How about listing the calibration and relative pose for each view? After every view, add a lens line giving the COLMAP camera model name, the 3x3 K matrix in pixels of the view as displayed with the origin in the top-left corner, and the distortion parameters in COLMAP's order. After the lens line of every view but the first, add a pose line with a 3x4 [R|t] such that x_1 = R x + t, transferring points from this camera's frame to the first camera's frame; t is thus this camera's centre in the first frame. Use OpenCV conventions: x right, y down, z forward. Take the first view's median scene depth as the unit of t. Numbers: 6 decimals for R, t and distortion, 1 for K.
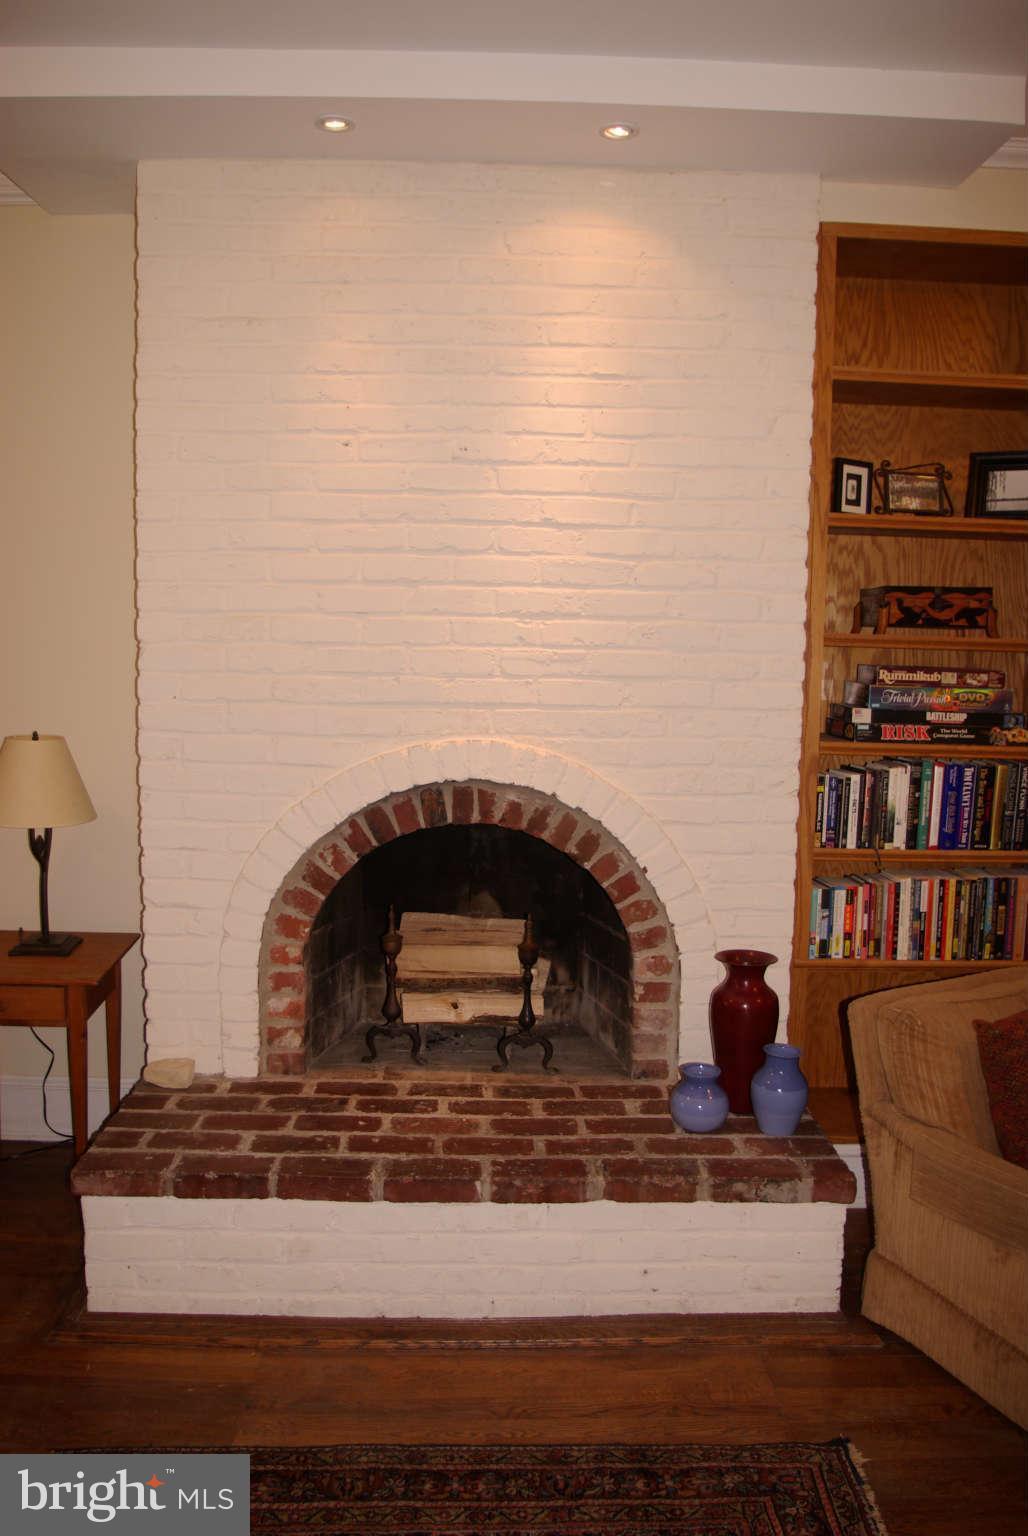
lens RADIAL K [[1217.1, 0, 504.2], [0, 1217.1, 781.1], [0, 0, 1]] dist [-0.096519, 0.043958]
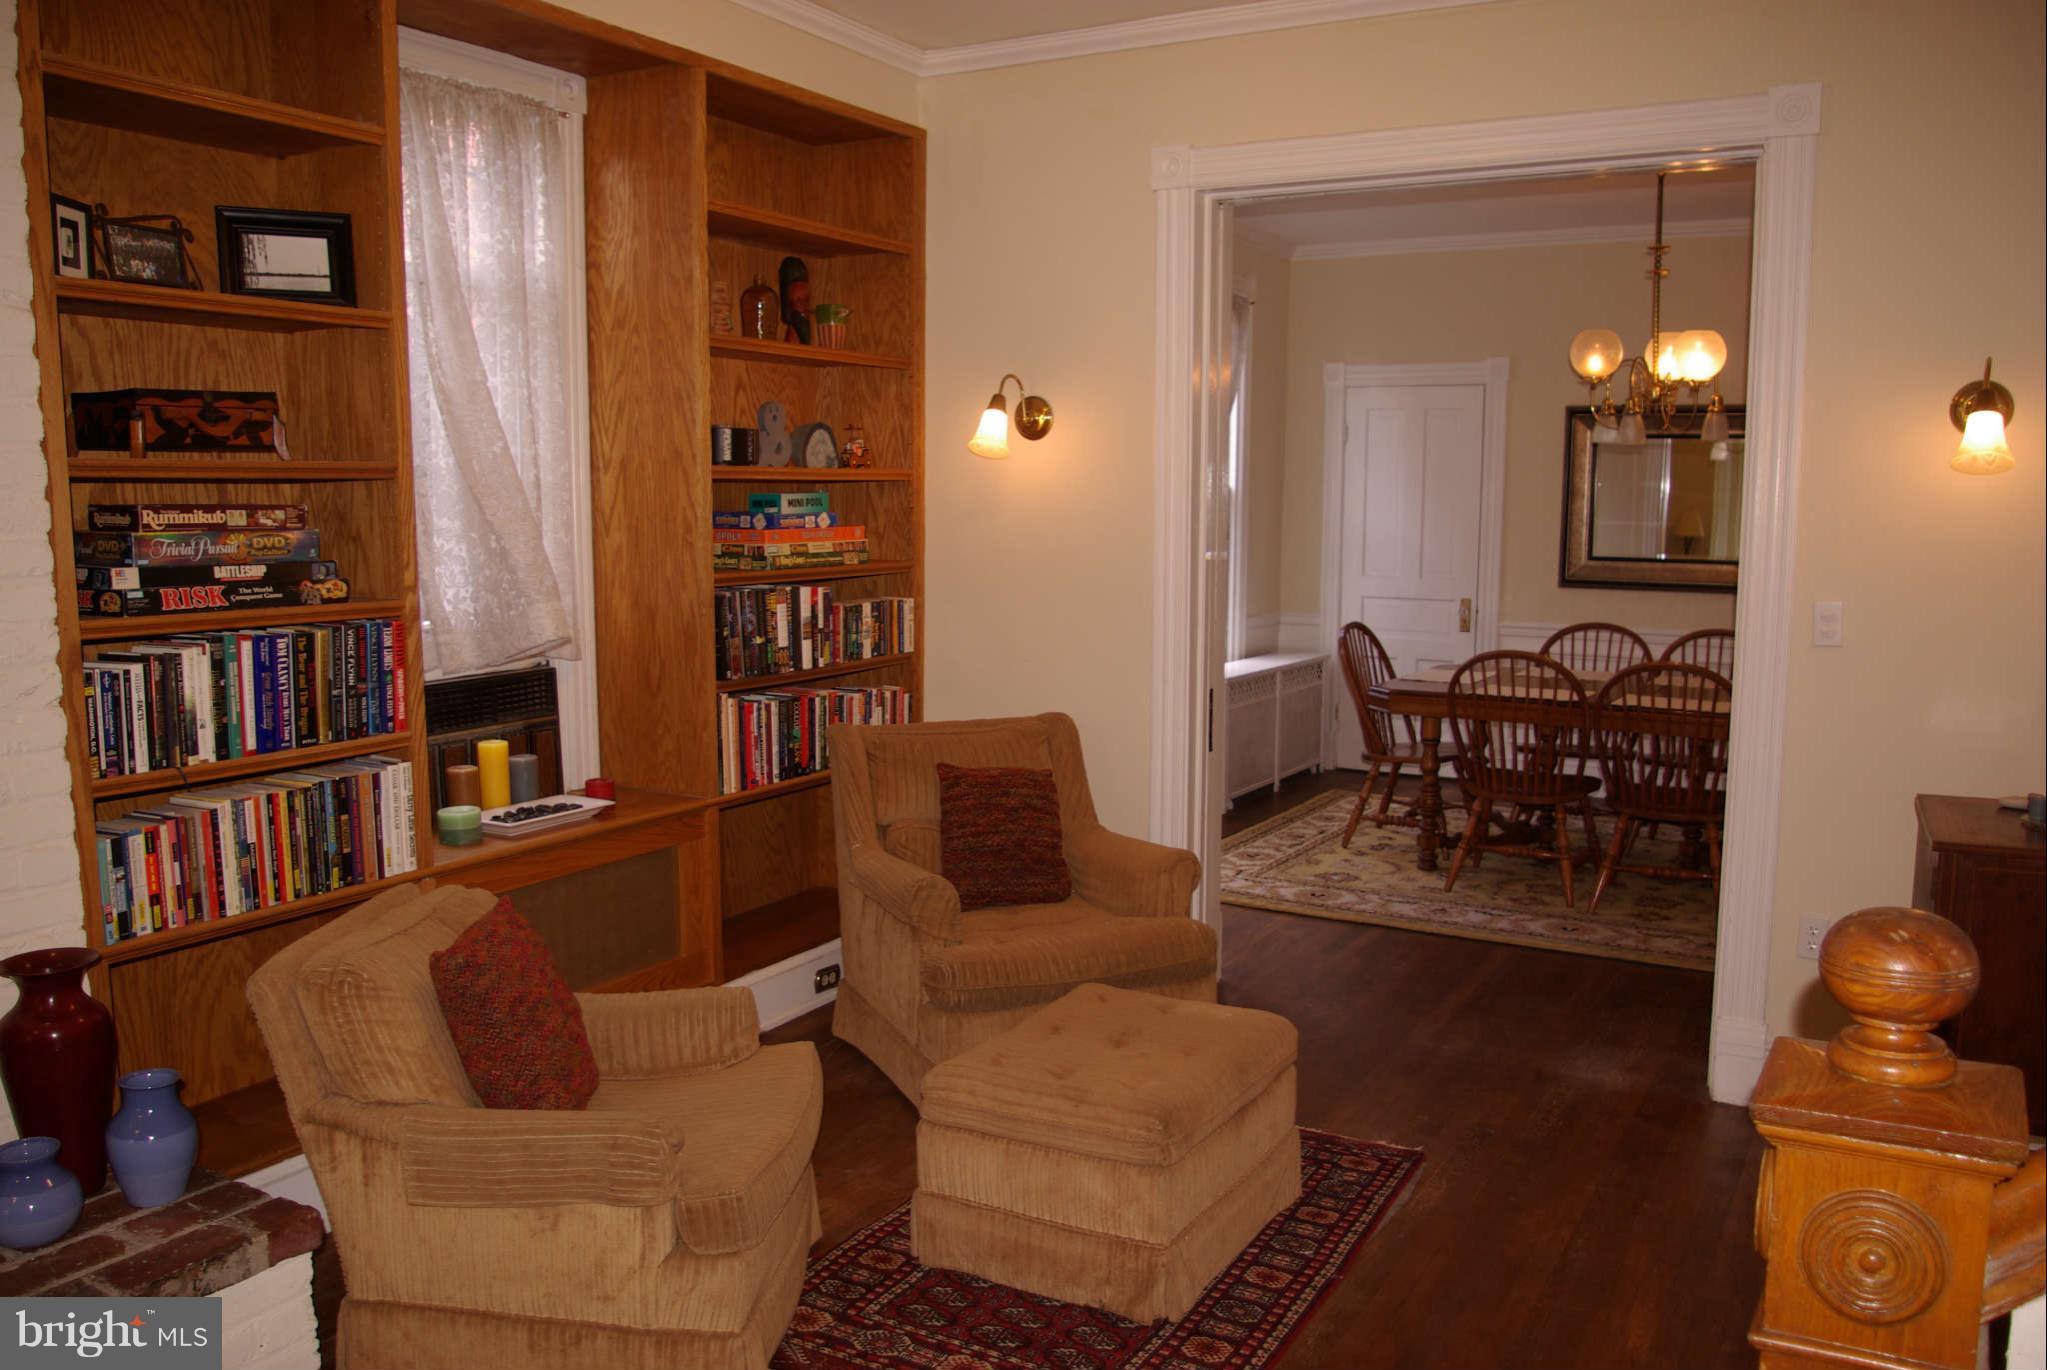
lens RADIAL K [[1622.0, 0, 1032.6], [0, 1622.0, 711.7], [0, 0, 1]] dist [-0.096519, 0.043958]
pose [[0.509744, -0.133914, 0.849840, -0.219908], [0.108366, 0.989938, 0.090990, -0.005429], [-0.853474, 0.045712, 0.519127, 0.105226]]
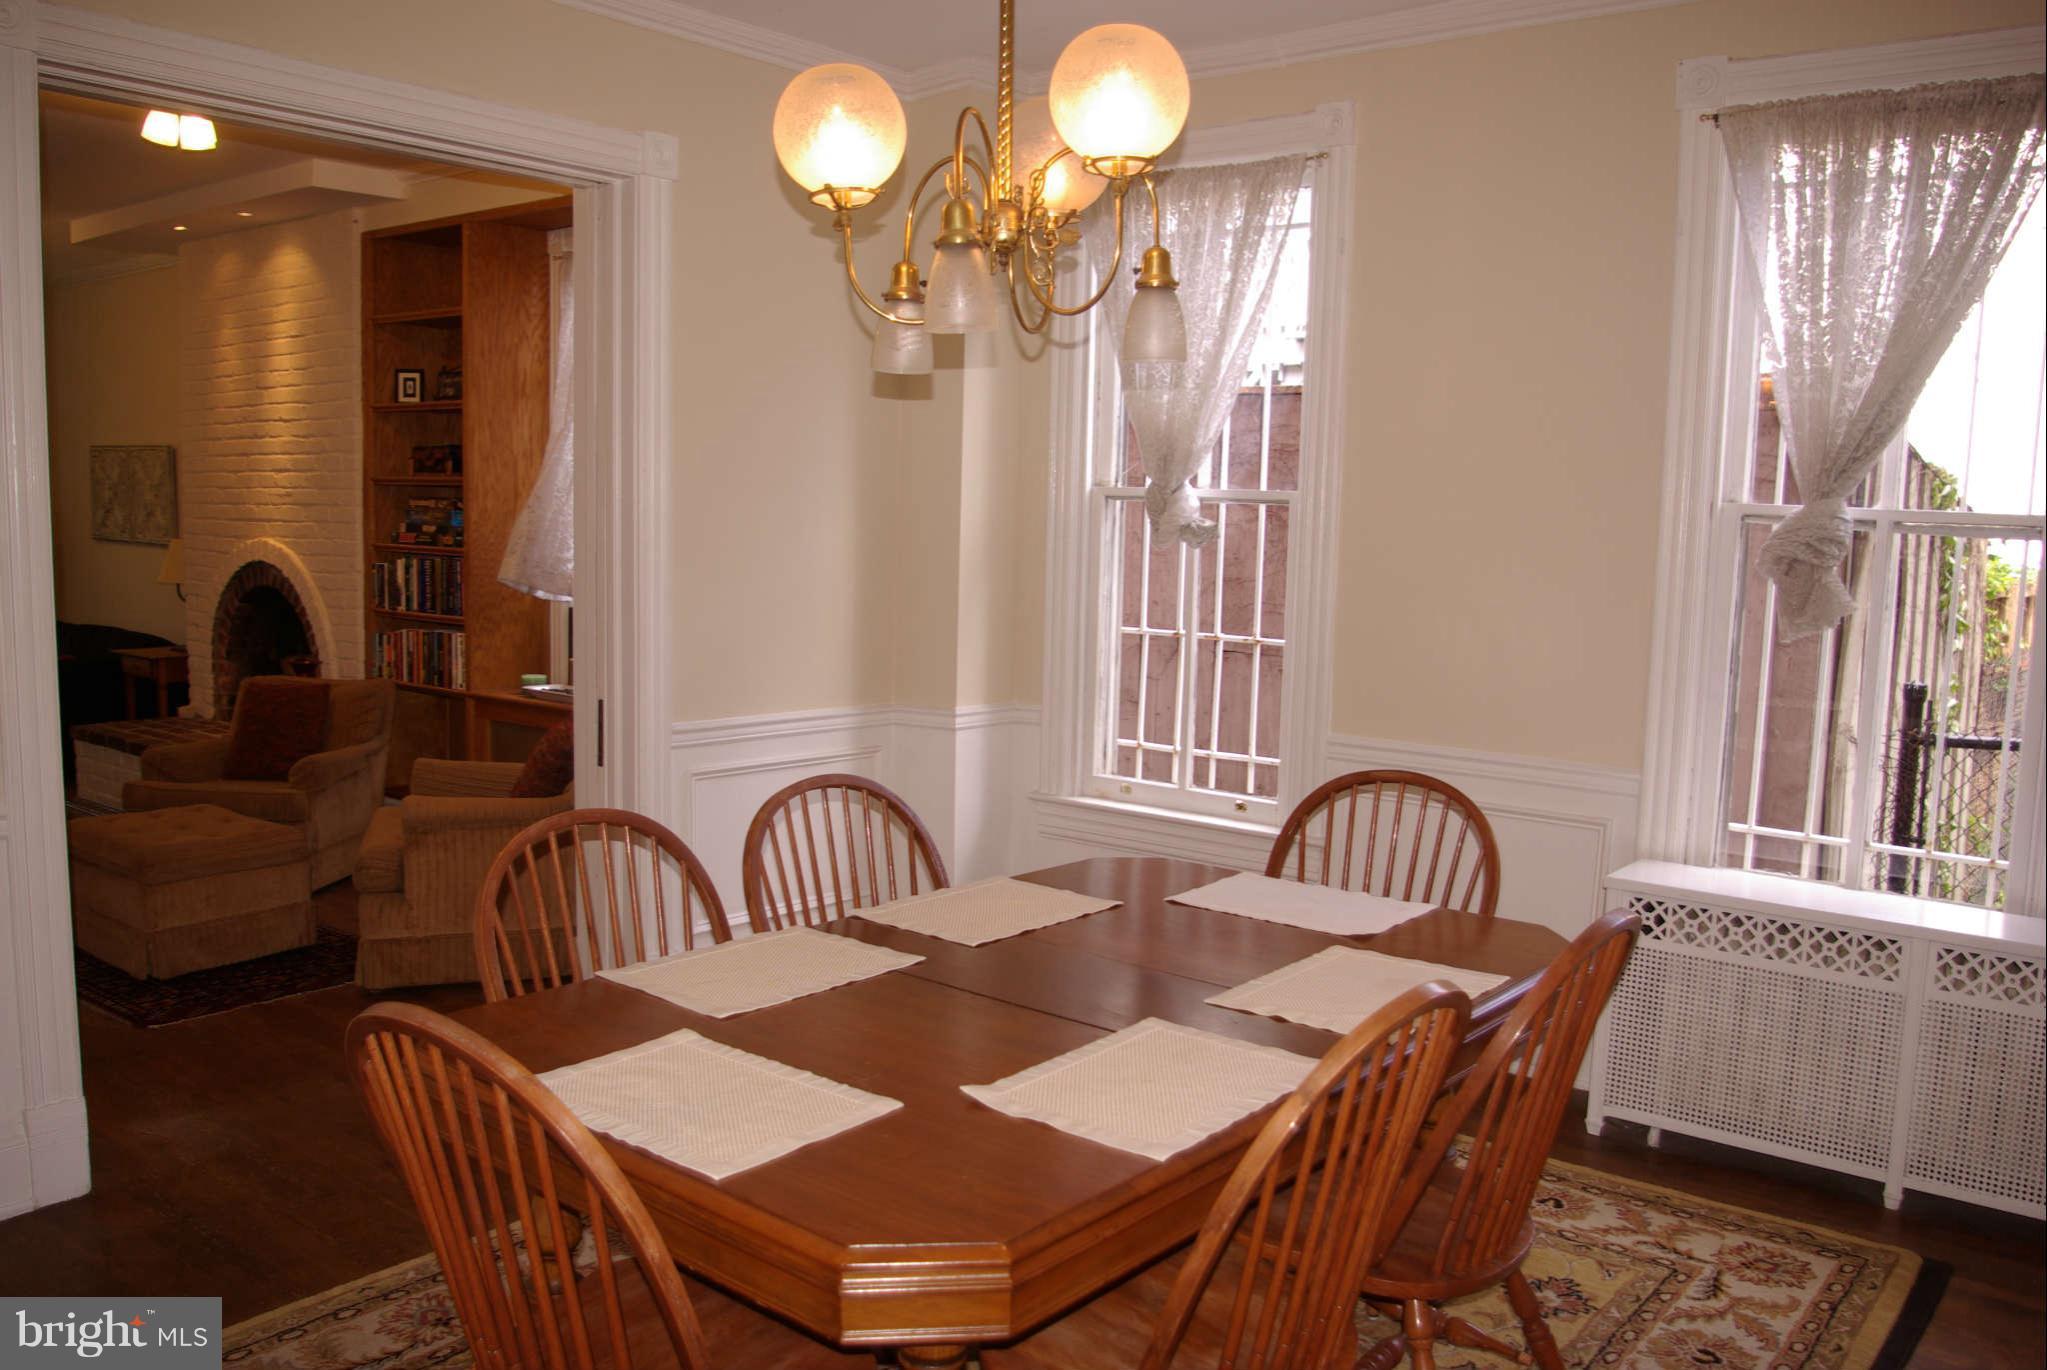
lens RADIAL K [[1622.0, 0, 1035.7], [0, 1622.0, 728.0], [0, 0, 1]] dist [-0.096519, 0.043958]
pose [[0.776029, 0.082964, -0.625217, 2.399715], [-0.085126, 0.996018, 0.026508, 0.086693], [0.624926, 0.032651, 0.780001, -0.129754]]
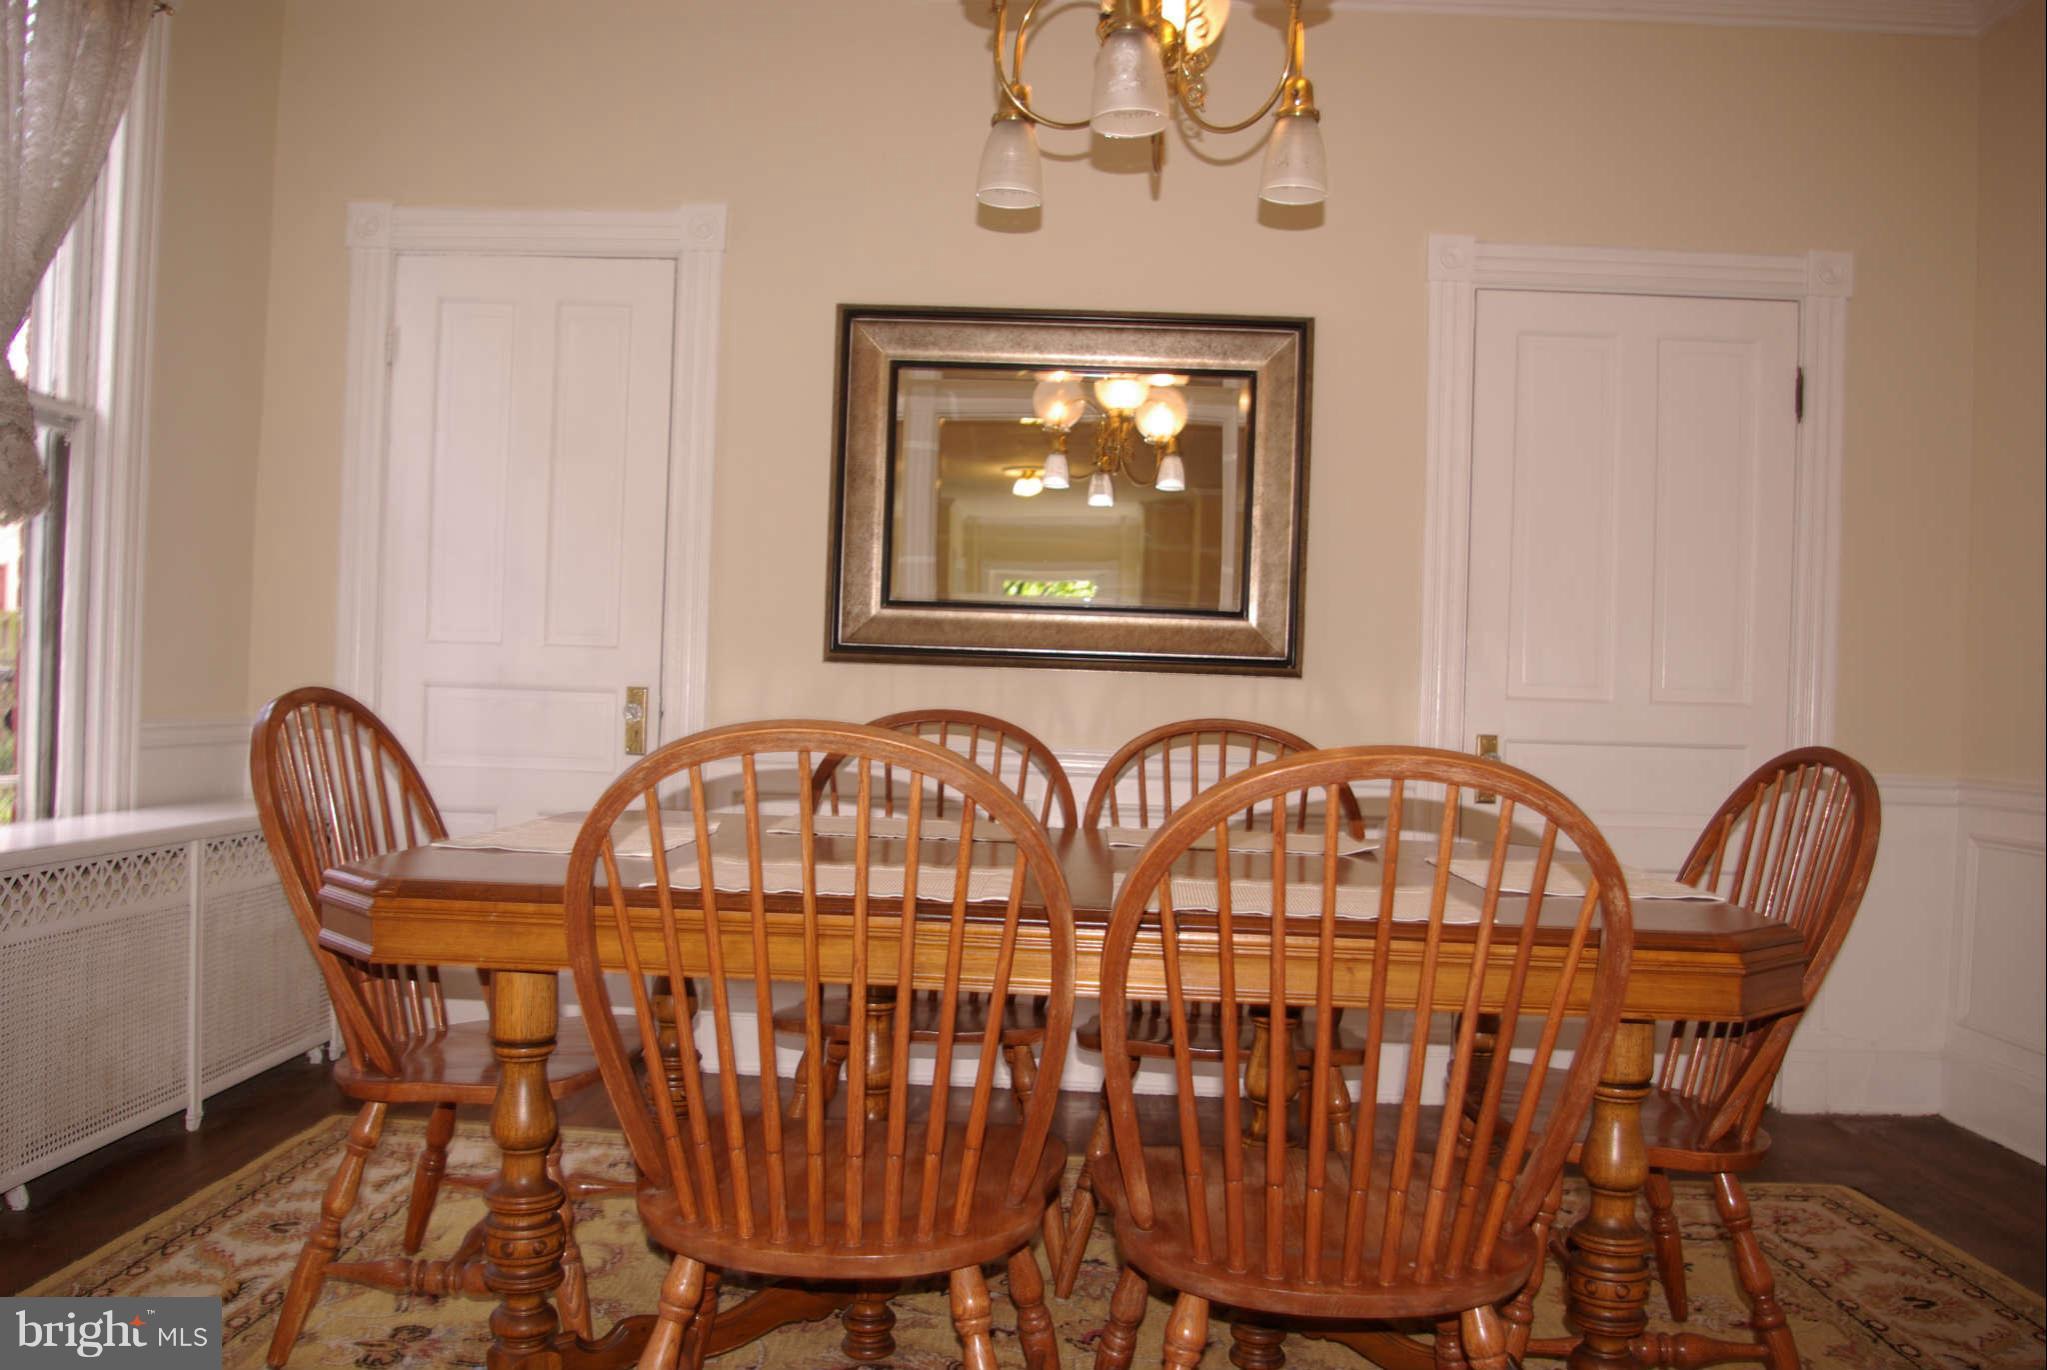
lens RADIAL K [[1622.0, 0, 1013.4], [0, 1622.0, 693.2], [0, 0, 1]] dist [-0.096519, 0.043958]
pose [[0.046892, -0.017985, 0.998738, 1.165499], [0.085422, 0.996247, 0.013929, 0.143427], [-0.995241, 0.084661, 0.048252, 0.508238]]
